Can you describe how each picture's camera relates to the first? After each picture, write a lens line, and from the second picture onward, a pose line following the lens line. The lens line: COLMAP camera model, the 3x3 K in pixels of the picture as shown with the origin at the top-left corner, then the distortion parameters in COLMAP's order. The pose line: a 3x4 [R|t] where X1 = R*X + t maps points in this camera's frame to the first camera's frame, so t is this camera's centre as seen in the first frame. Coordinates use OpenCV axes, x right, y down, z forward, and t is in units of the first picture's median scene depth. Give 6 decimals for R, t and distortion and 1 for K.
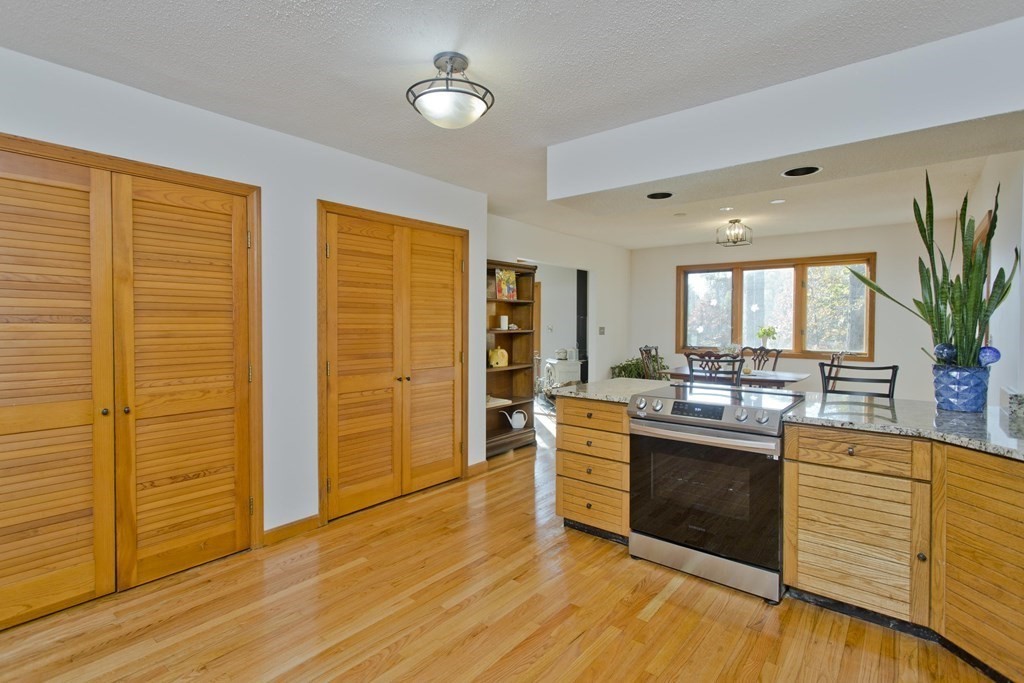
lens RADIAL K [[493.0, 0, 508.0], [0, 493.0, 334.2], [0, 0, 1]] dist [0.000999, 0.000496]
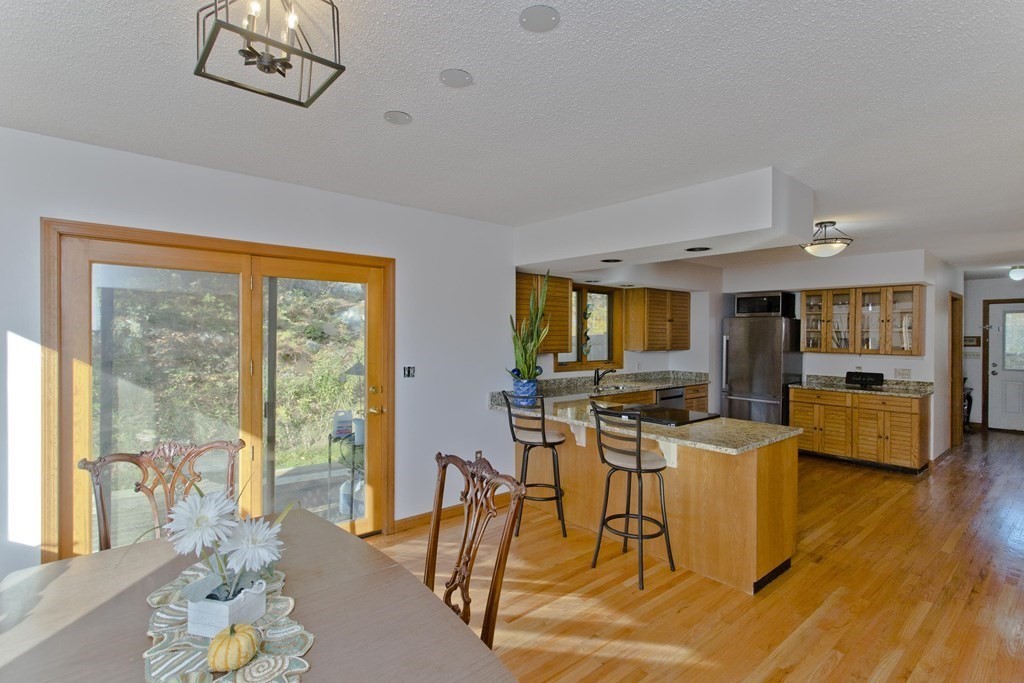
lens RADIAL K [[501.5, 0, 499.7], [0, 501.5, 339.1], [0, 0, 1]] dist [-0.000295, -0.000070]
pose [[-0.982931, -0.010950, 0.183651, 0.579587], [-0.005264, 0.999492, 0.031422, -0.115783], [-0.183901, 0.029919, -0.982489, 2.382542]]
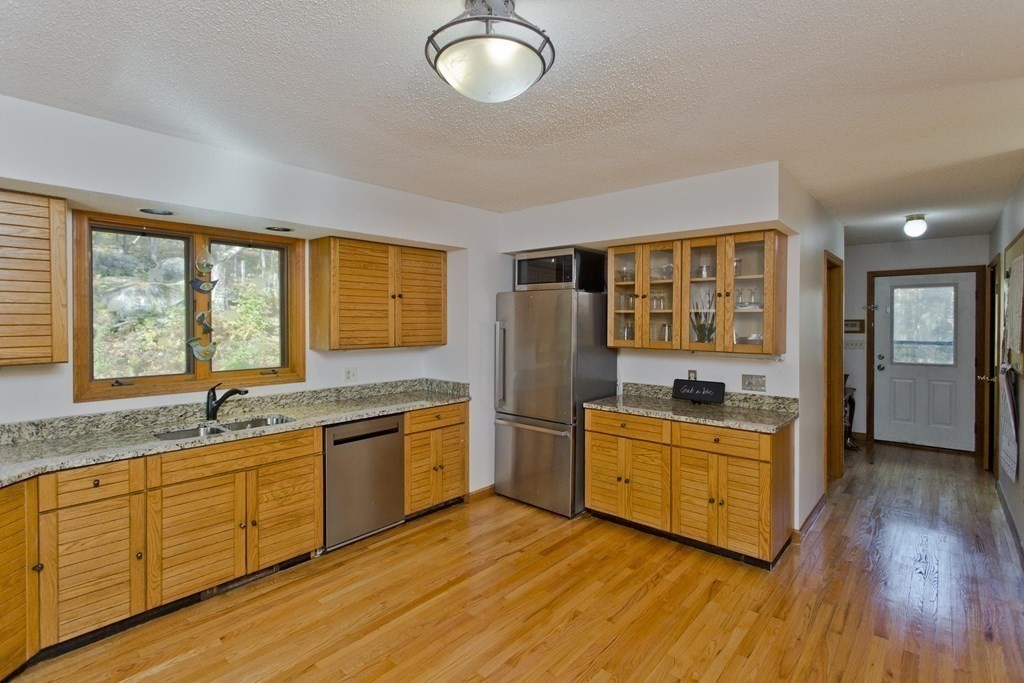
lens RADIAL K [[494.0, 0, 509.1], [0, 494.0, 328.0], [0, 0, 1]] dist [0.002587, 0.001417]
pose [[-0.999367, -0.002942, 0.035455, -0.126187], [-0.001611, 0.999295, 0.037499, -0.098132], [-0.035541, 0.037419, -0.998667, 1.269753]]
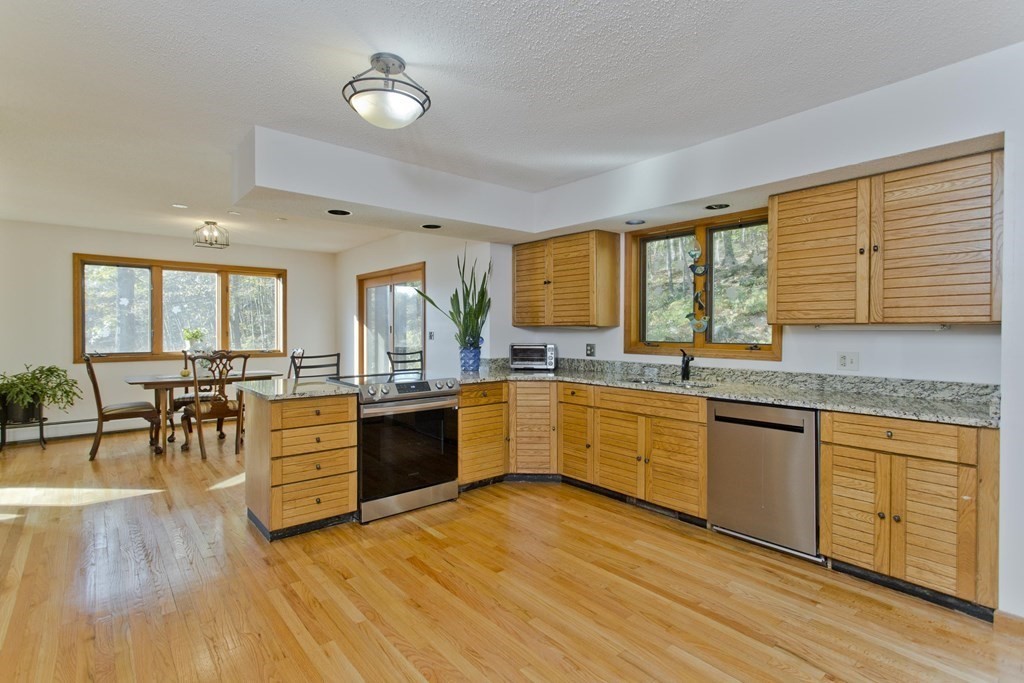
lens RADIAL K [[493.0, 0, 508.0], [0, 493.0, 334.2], [0, 0, 1]] dist [0.000999, 0.000496]
pose [[0.185267, -0.012175, 0.982613, -0.809057], [0.022599, 0.999712, 0.008126, 0.001807], [-0.982428, 0.020701, 0.185489, 0.433542]]
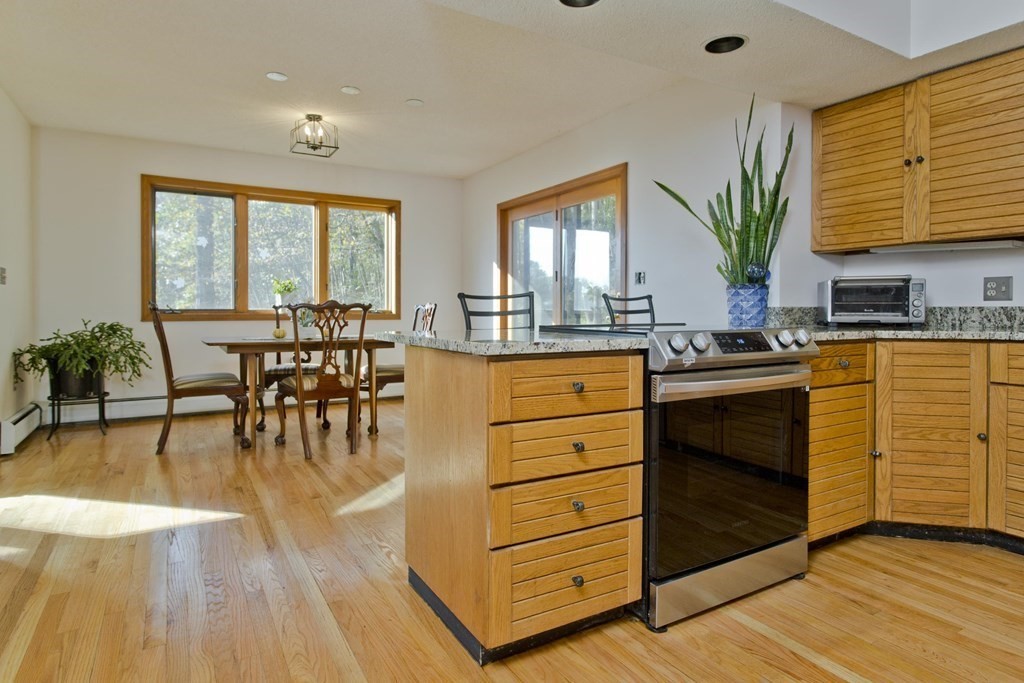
lens RADIAL K [[565.9, 0, 506.8], [0, 565.9, 315.6], [0, 0, 1]] dist [-0.000859, 0.000986]
pose [[0.348181, -0.011501, 0.937357, -0.378531], [0.019886, 0.999790, 0.004880, 0.097646], [-0.937216, 0.016941, 0.348337, 0.917972]]
